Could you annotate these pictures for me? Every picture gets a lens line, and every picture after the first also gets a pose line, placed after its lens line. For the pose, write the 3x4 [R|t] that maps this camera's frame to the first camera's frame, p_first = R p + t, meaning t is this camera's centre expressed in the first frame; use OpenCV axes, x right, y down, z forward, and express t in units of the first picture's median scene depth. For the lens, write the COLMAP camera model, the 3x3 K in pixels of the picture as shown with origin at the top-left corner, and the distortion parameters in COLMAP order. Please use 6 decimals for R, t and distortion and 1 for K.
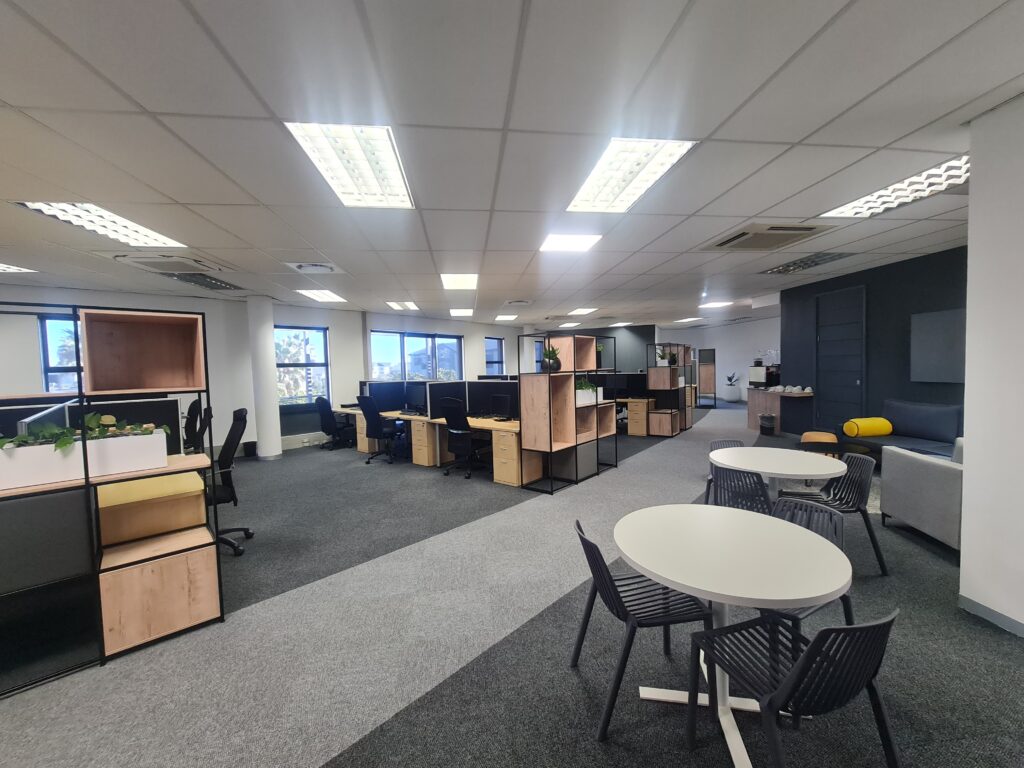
lens RADIAL K [[417.3, 0, 515.6], [0, 417.3, 386.0], [0, 0, 1]] dist [-0.009141, -0.000040]
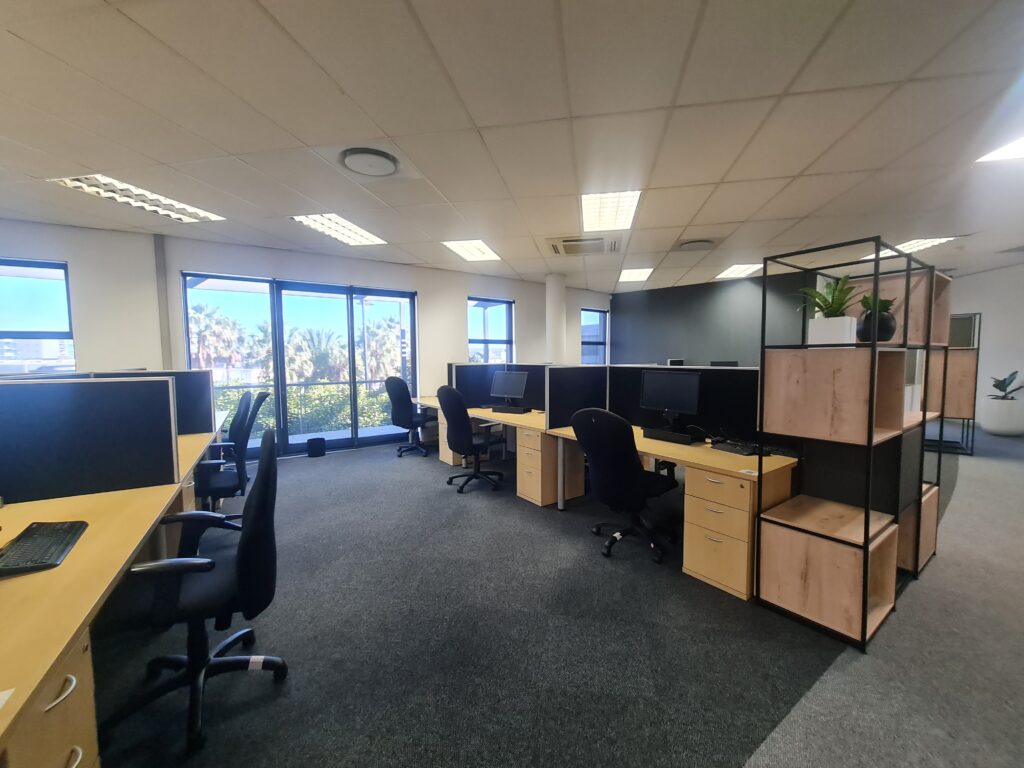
lens RADIAL K [[401.0, 0, 507.4], [0, 401.0, 379.9], [0, 0, 1]] dist [-0.008489, -0.000103]
pose [[0.945614, 0.042741, -0.322471, 0.194751], [-0.035149, 0.998951, 0.029335, -0.020611], [0.323386, -0.016405, 0.946125, 0.562250]]
